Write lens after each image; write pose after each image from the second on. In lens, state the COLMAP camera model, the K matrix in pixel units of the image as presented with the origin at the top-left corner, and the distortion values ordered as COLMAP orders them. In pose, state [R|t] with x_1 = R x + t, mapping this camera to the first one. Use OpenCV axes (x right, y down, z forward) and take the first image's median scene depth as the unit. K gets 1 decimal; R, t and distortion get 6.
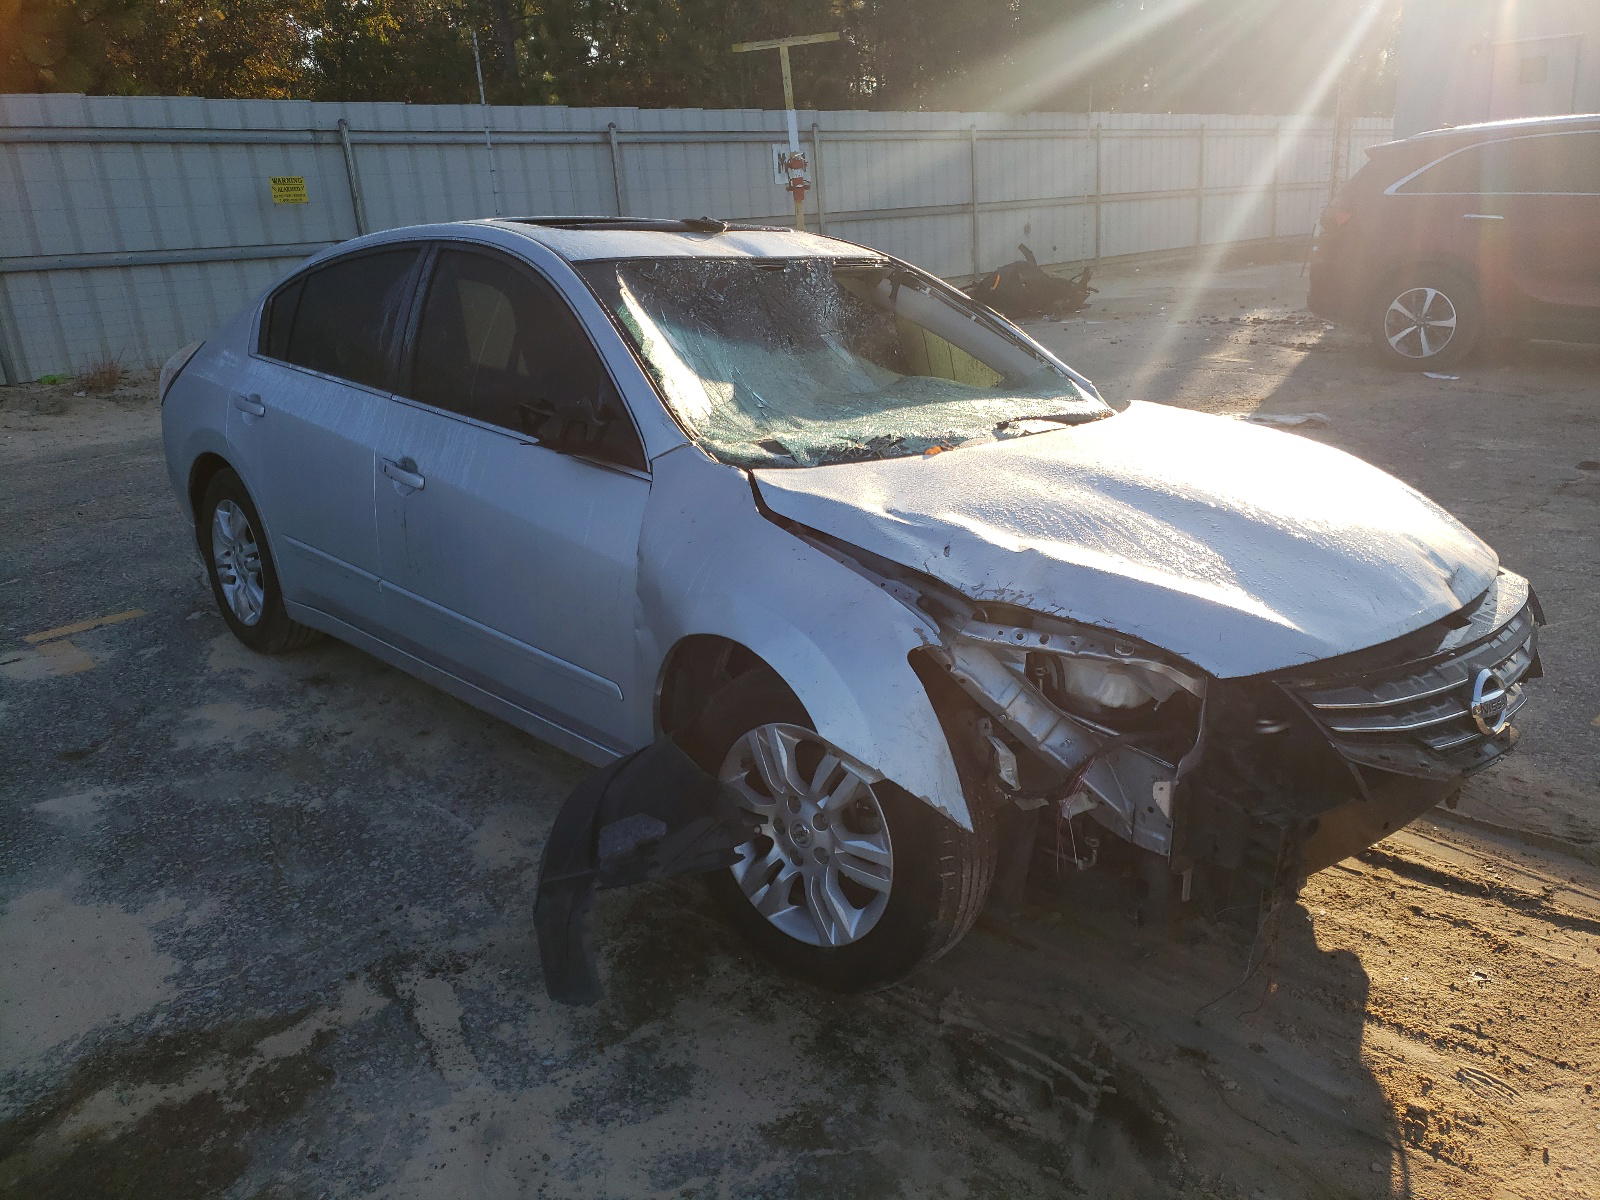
lens RADIAL K [[1233.3, 0, 796.0], [0, 1233.3, 597.8], [0, 0, 1]] dist [-0.008047, 0.044851]
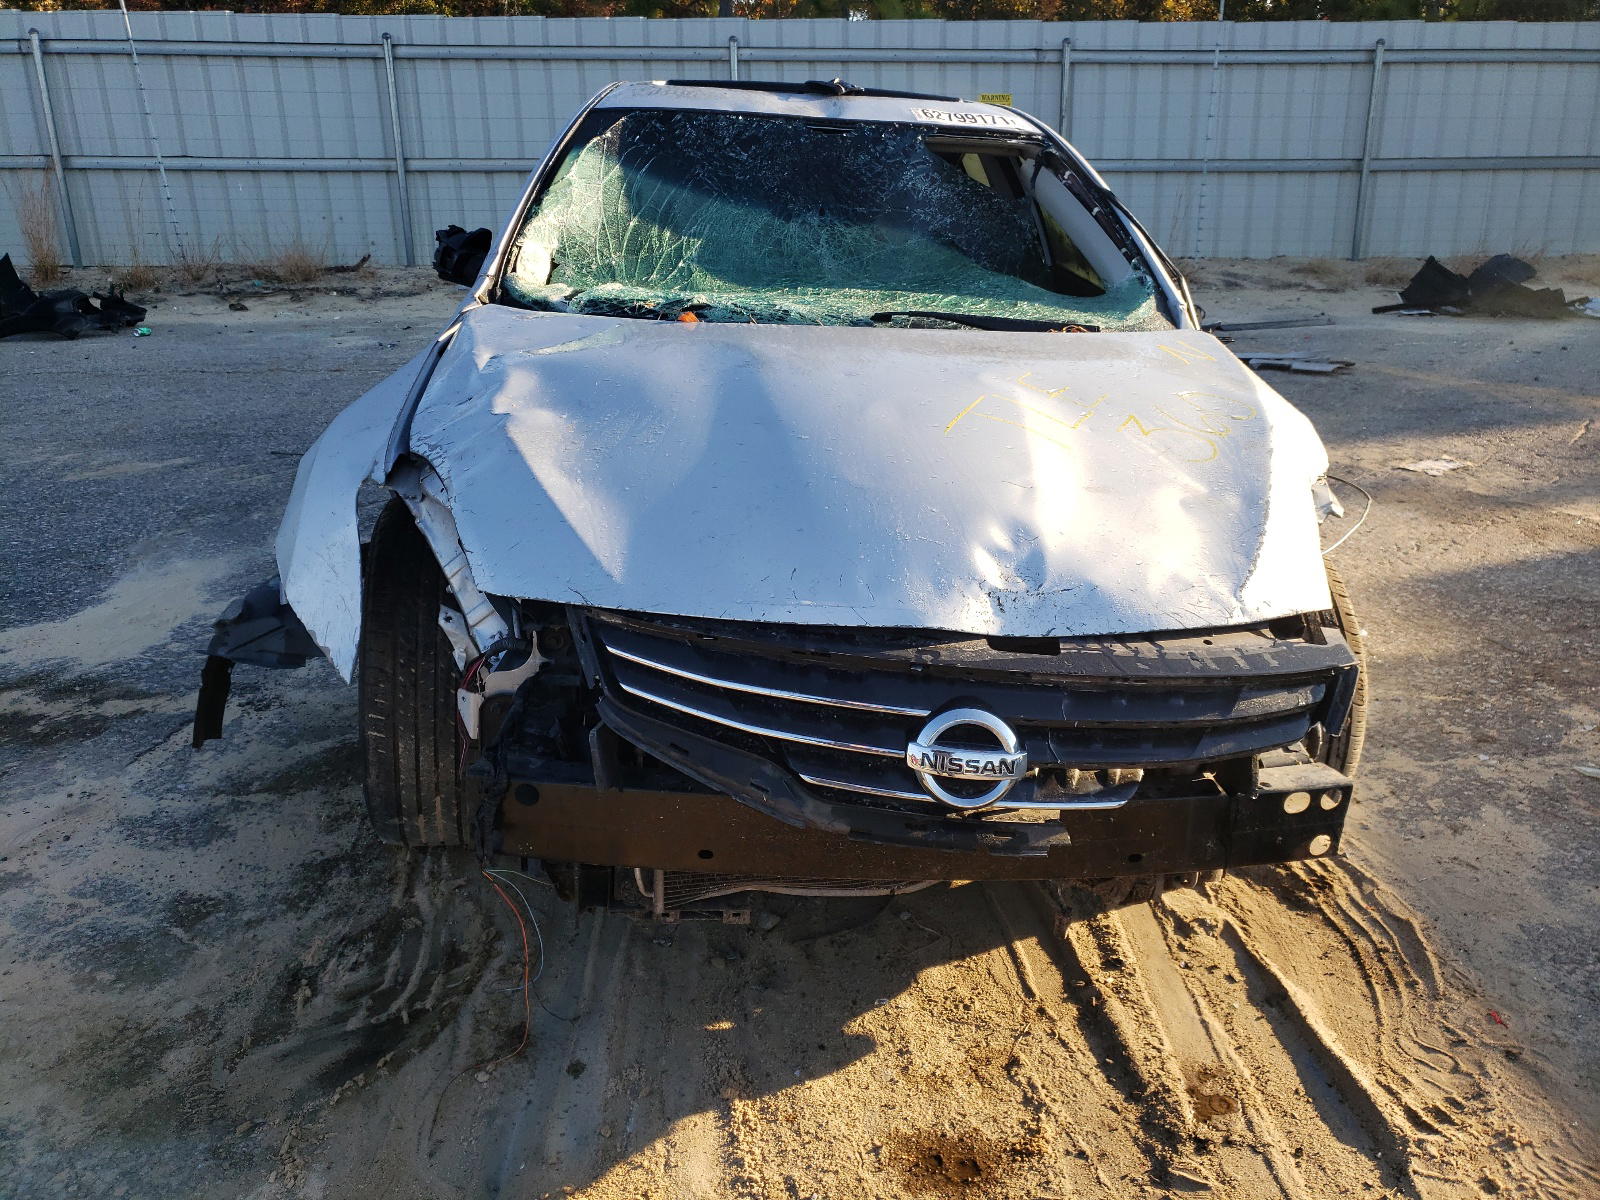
lens RADIAL K [[1233.3, 0, 796.0], [0, 1233.3, 597.8], [0, 0, 1]] dist [-0.008047, 0.044851]
pose [[0.763547, 0.254015, -0.593693, 0.523034], [-0.232306, 0.965881, 0.114489, -0.031374], [0.602519, 0.050501, 0.796505, 0.260319]]
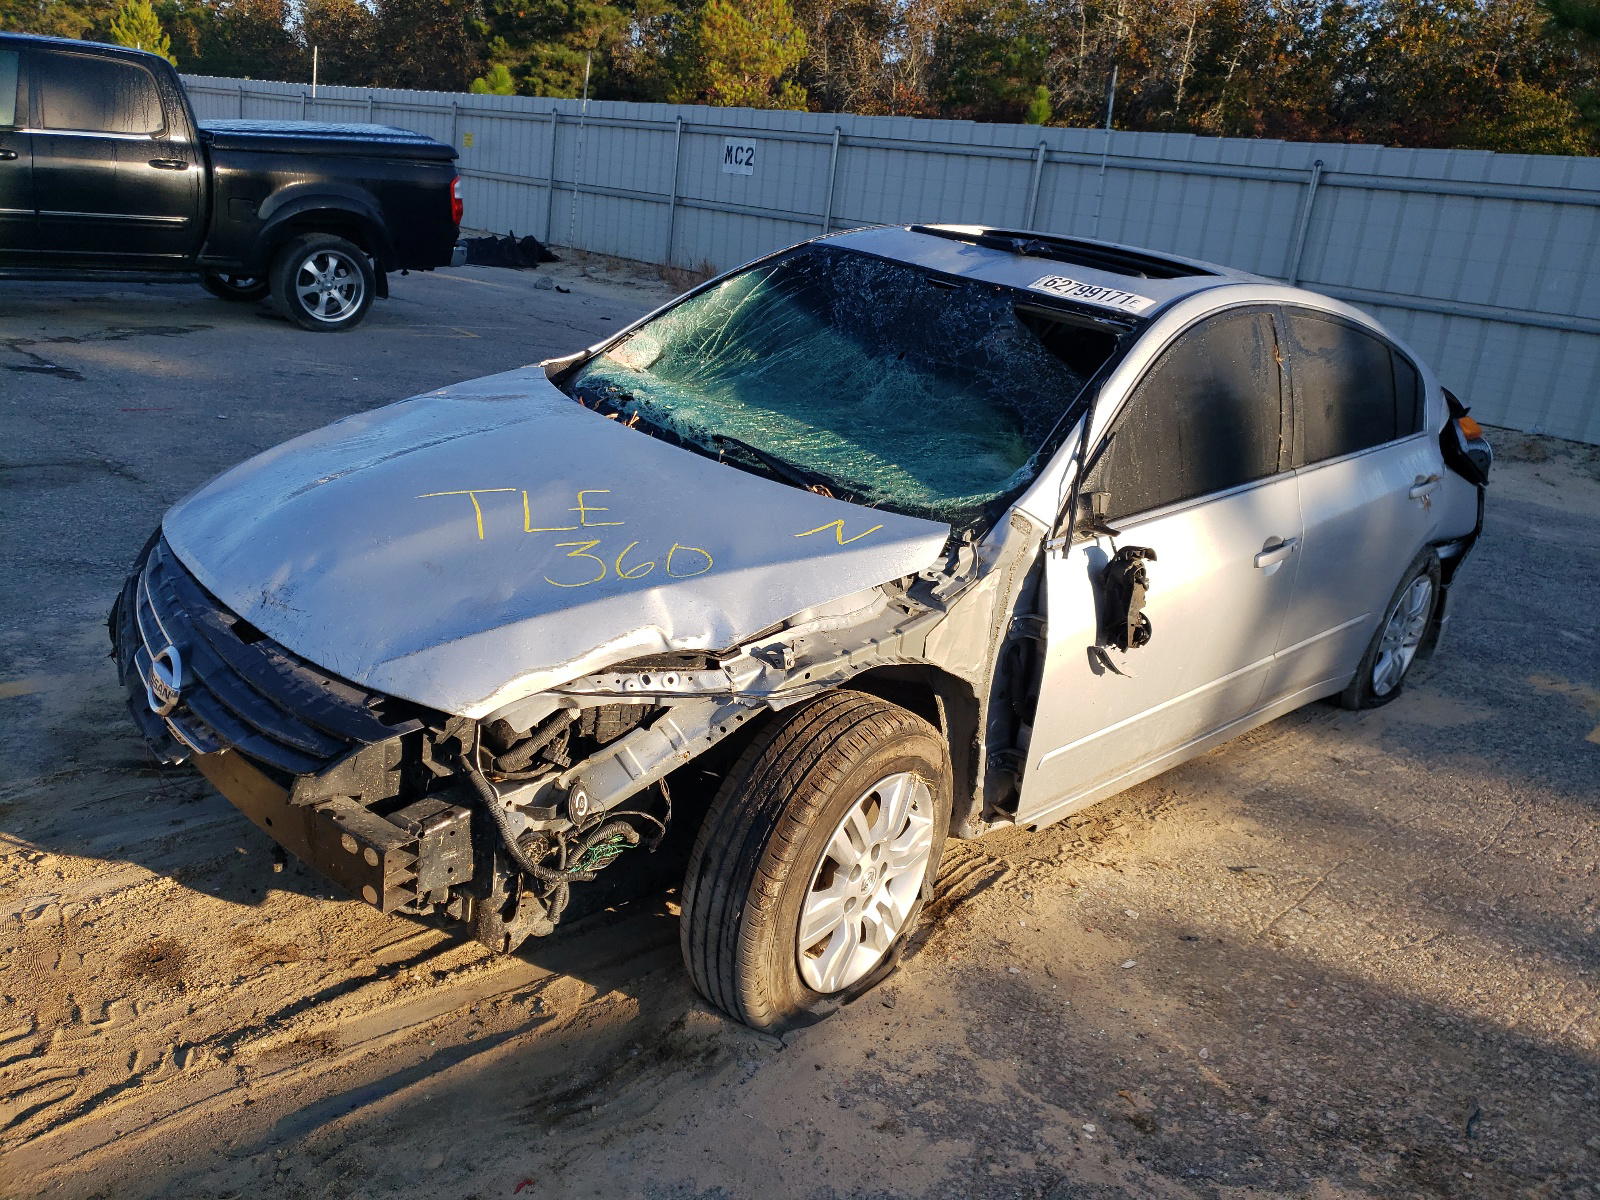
lens RADIAL K [[1233.3, 0, 796.0], [0, 1233.3, 597.8], [0, 0, 1]] dist [-0.008047, 0.044851]
pose [[0.013706, 0.350351, -0.936518, 0.872896], [-0.418229, 0.852750, 0.312893, -0.283633], [0.908238, 0.387390, 0.158215, 0.762211]]
